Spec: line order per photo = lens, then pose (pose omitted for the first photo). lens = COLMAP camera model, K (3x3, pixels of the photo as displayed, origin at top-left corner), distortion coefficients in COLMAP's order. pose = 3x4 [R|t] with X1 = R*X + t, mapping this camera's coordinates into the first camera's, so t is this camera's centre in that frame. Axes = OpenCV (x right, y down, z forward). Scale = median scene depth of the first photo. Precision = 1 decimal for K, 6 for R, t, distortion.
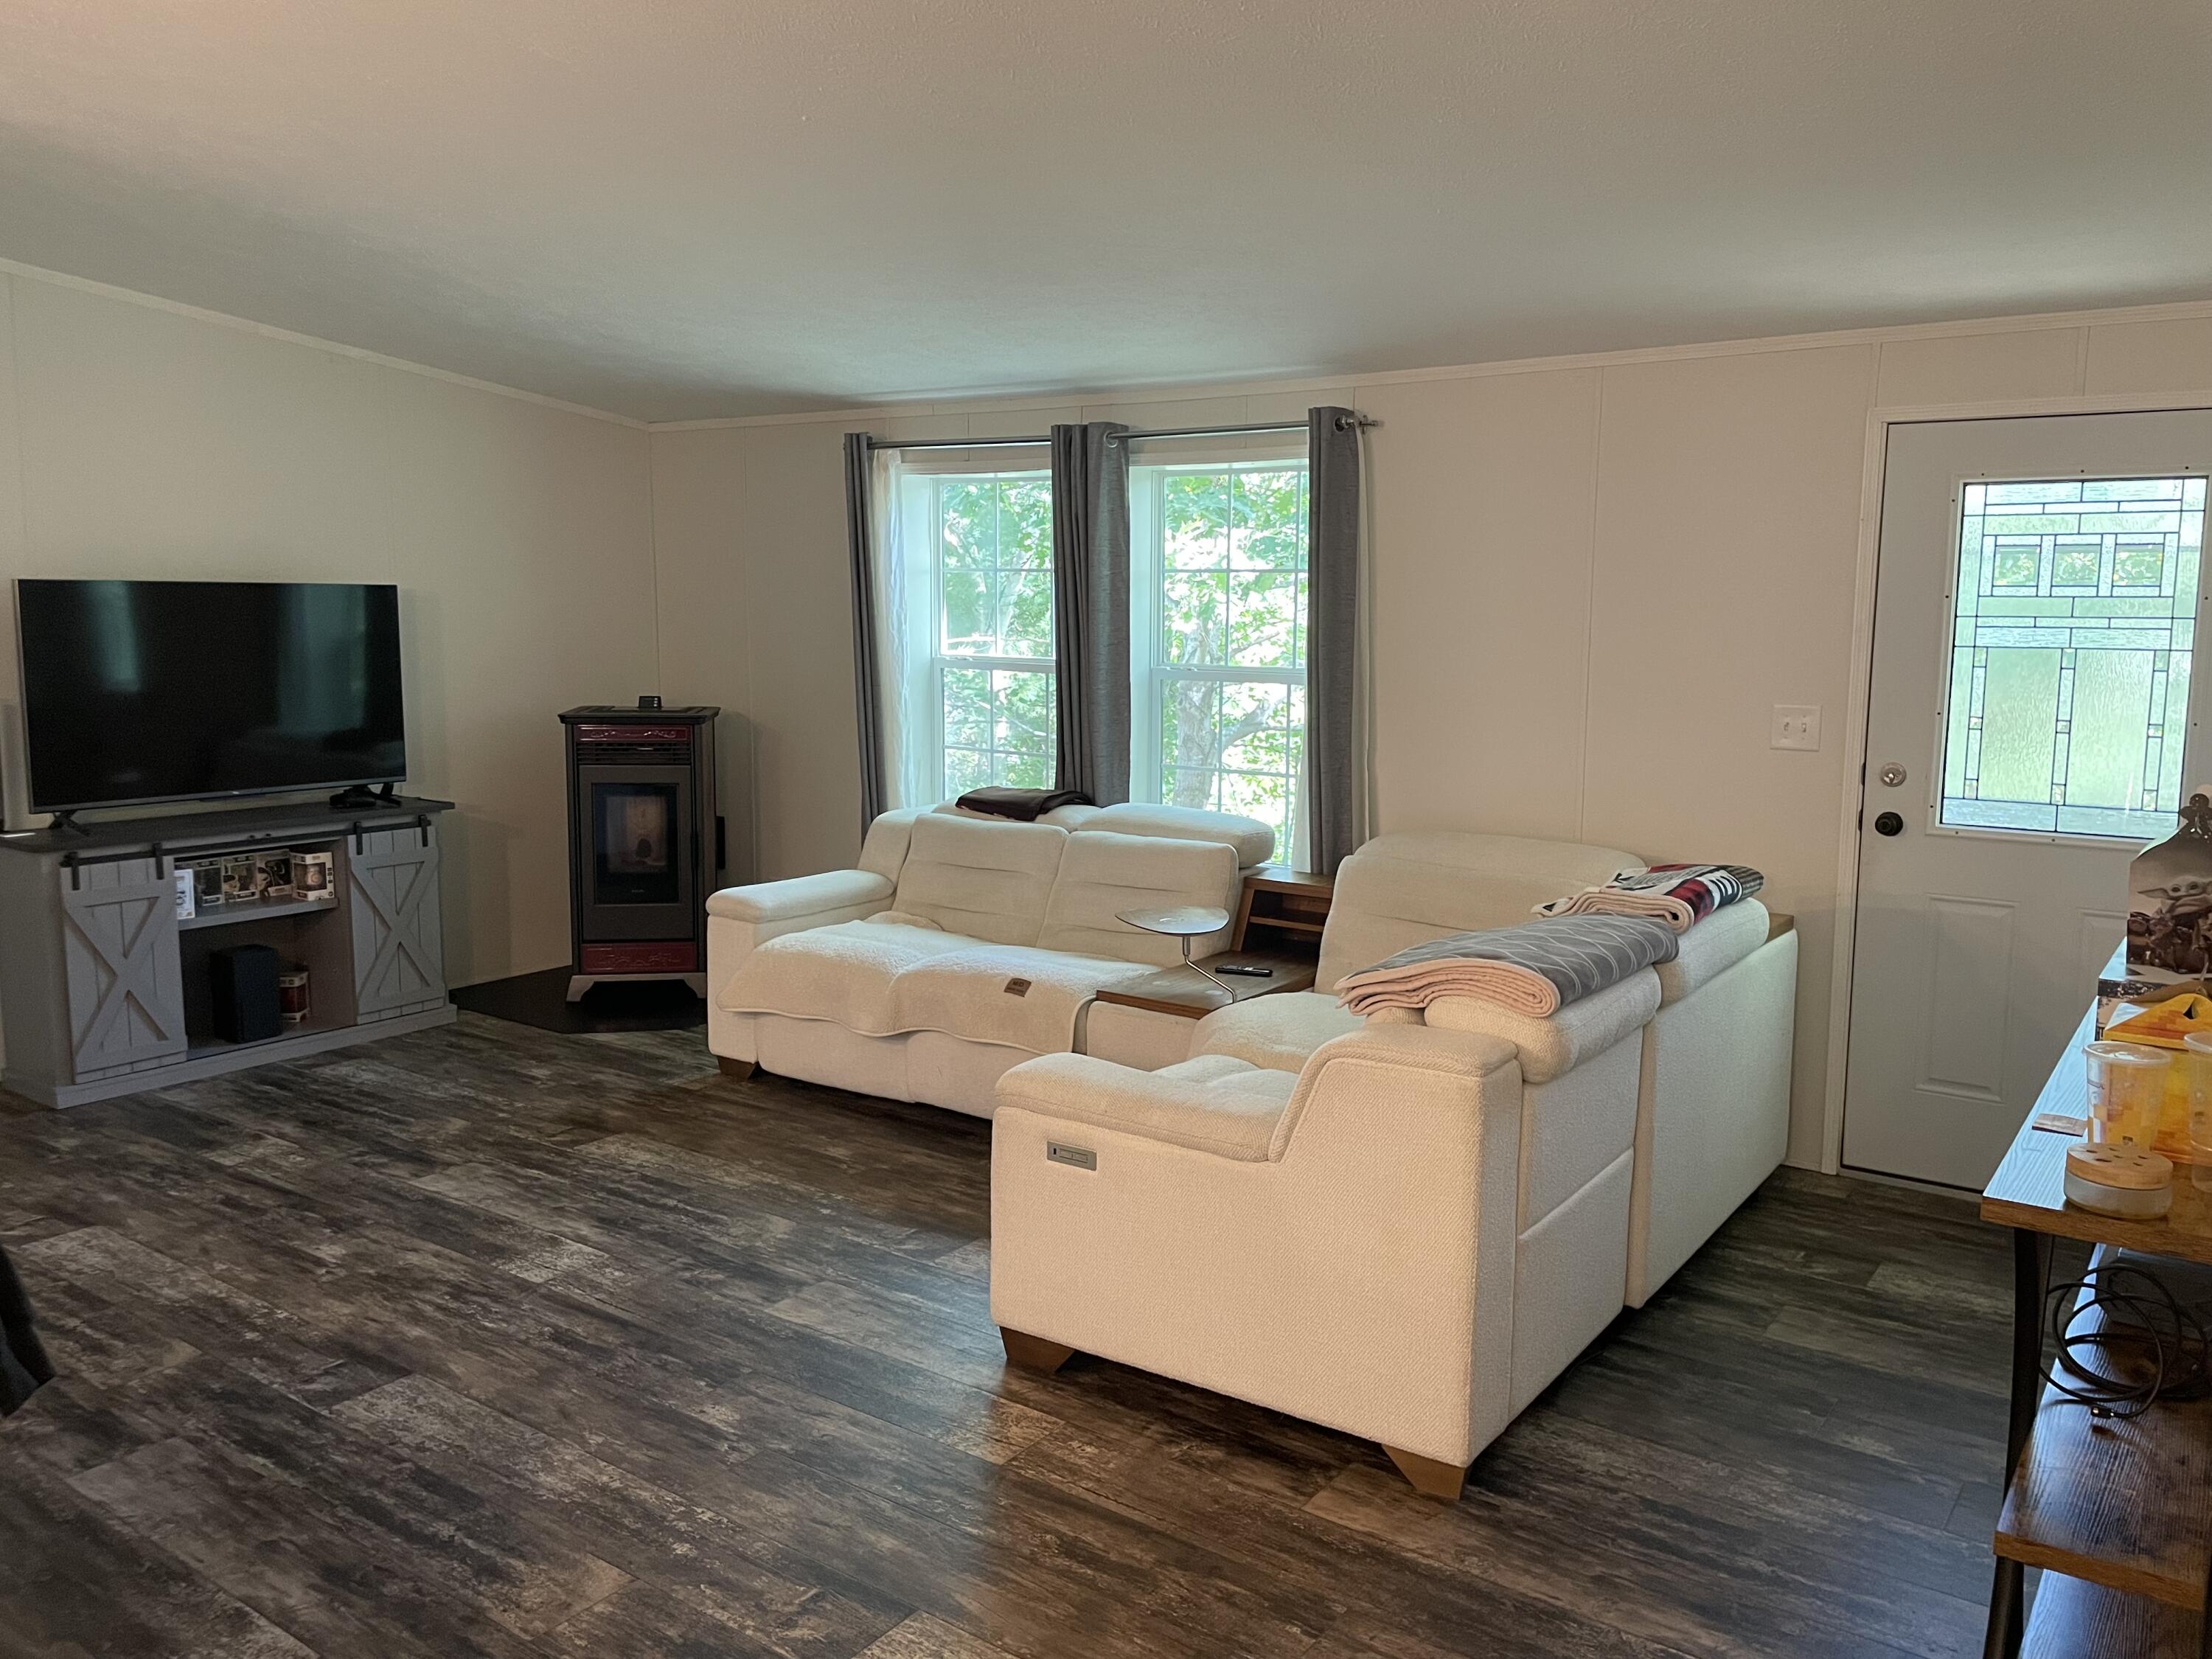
lens RADIAL K [[1664.6, 0, 1115.0], [0, 1664.6, 823.8], [0, 0, 1]] dist [-0.056278, -0.001862]
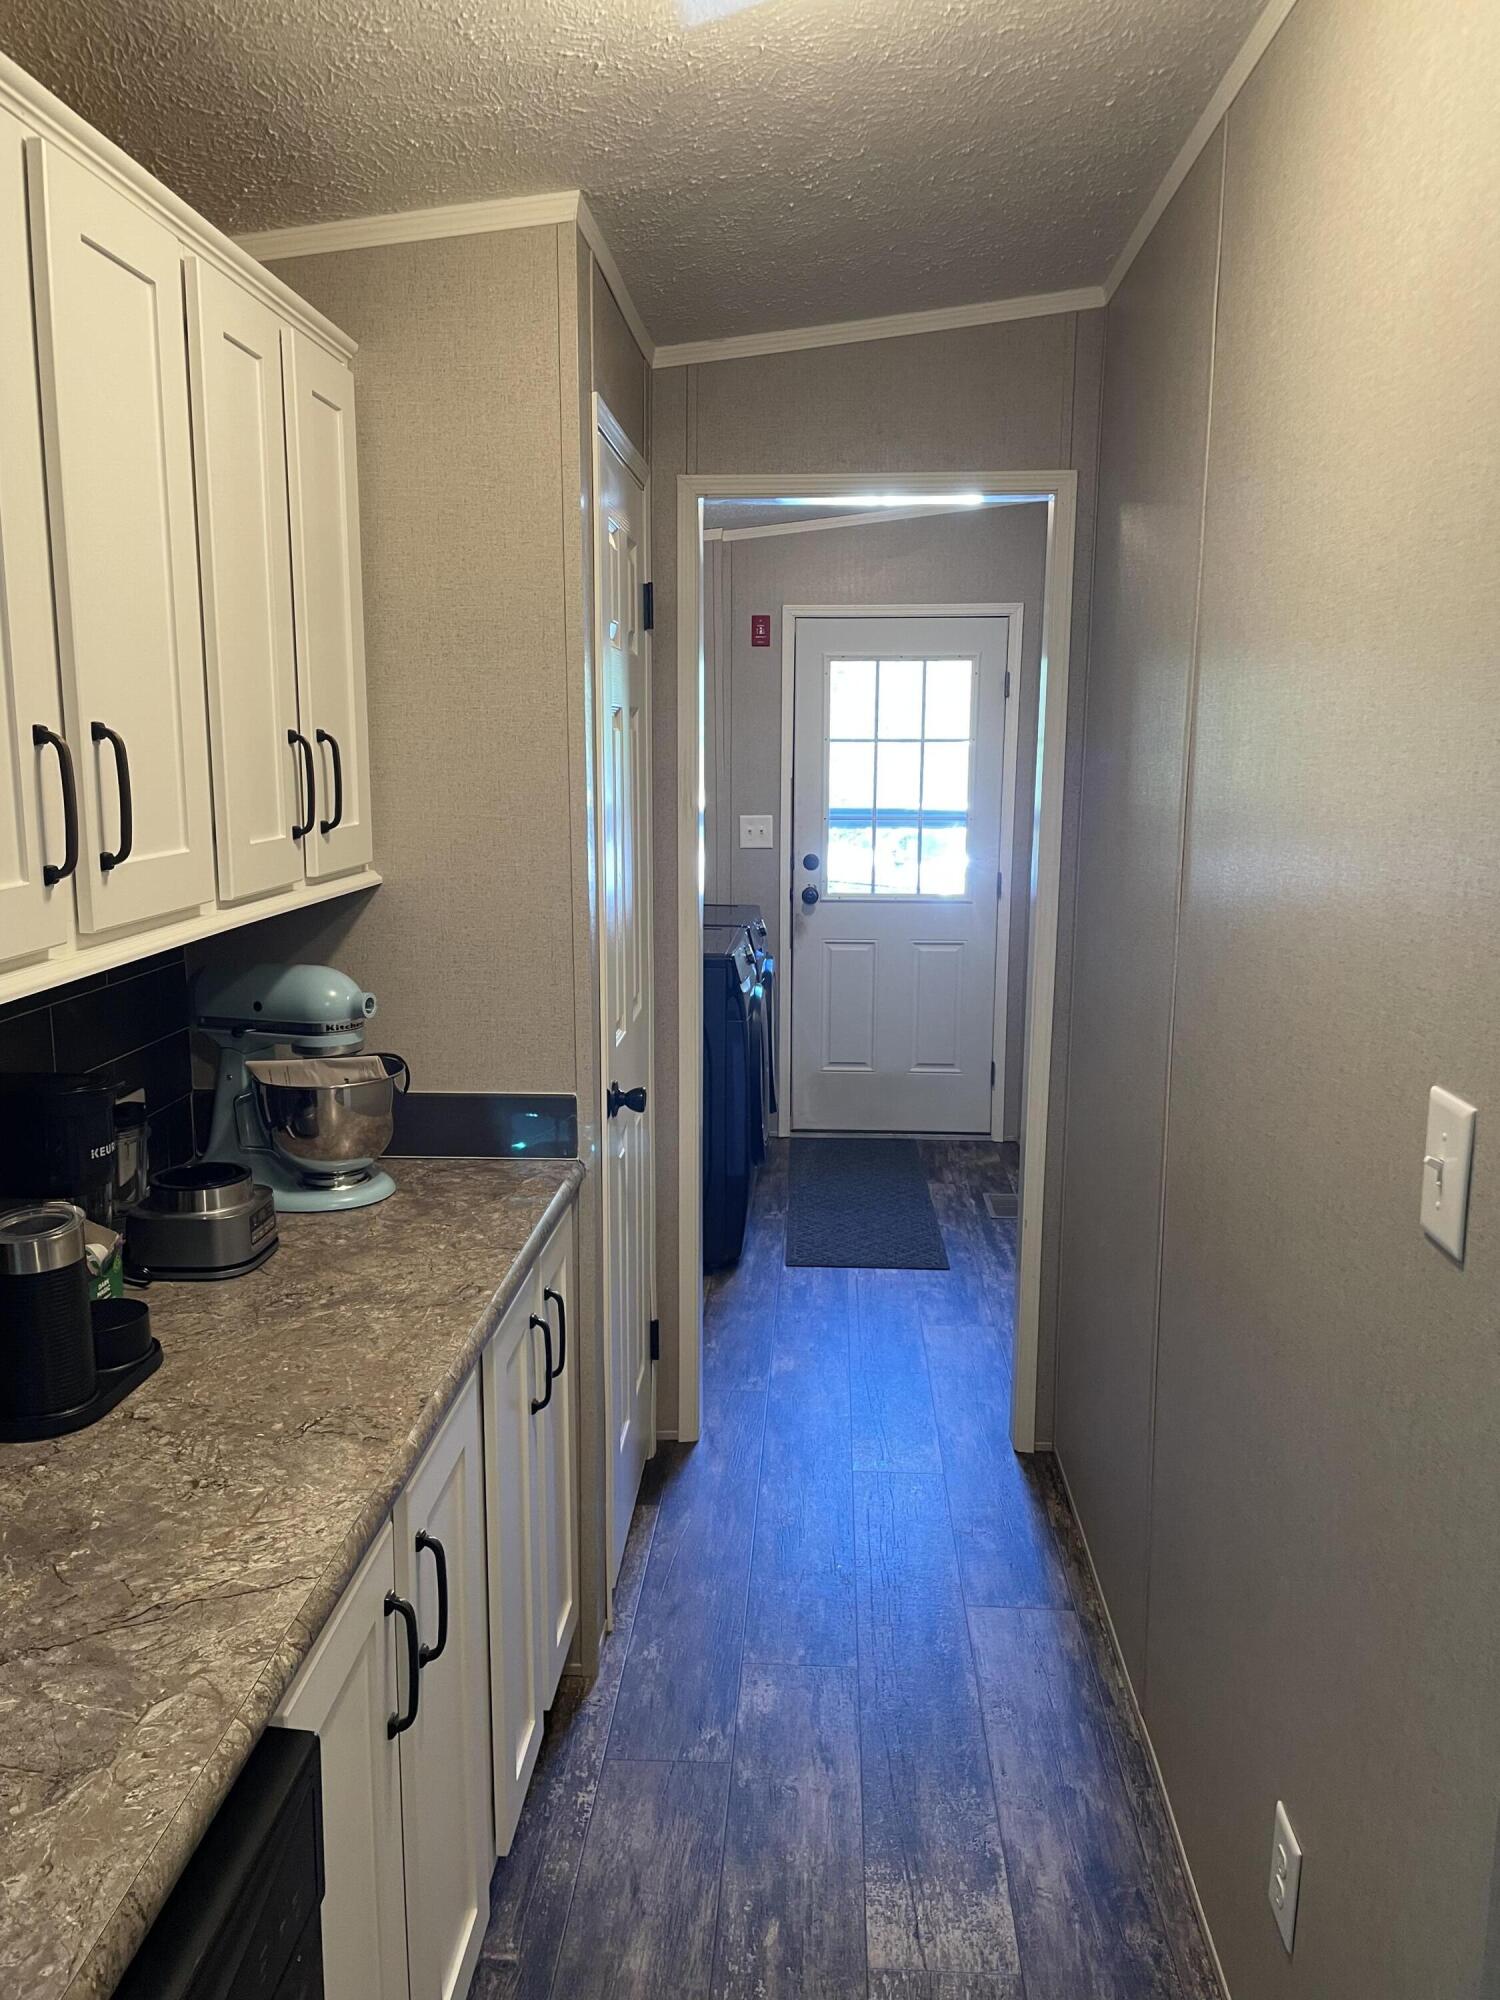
lens RADIAL K [[1505.0, 0, 753.4], [0, 1505.0, 1004.2], [0, 0, 1]] dist [-0.056278, -0.001862]
pose [[0.547078, 0.153101, -0.822962, 0.002014], [-0.126401, 0.986968, 0.099585, -0.089990], [0.827484, 0.049542, 0.559300, 0.570129]]
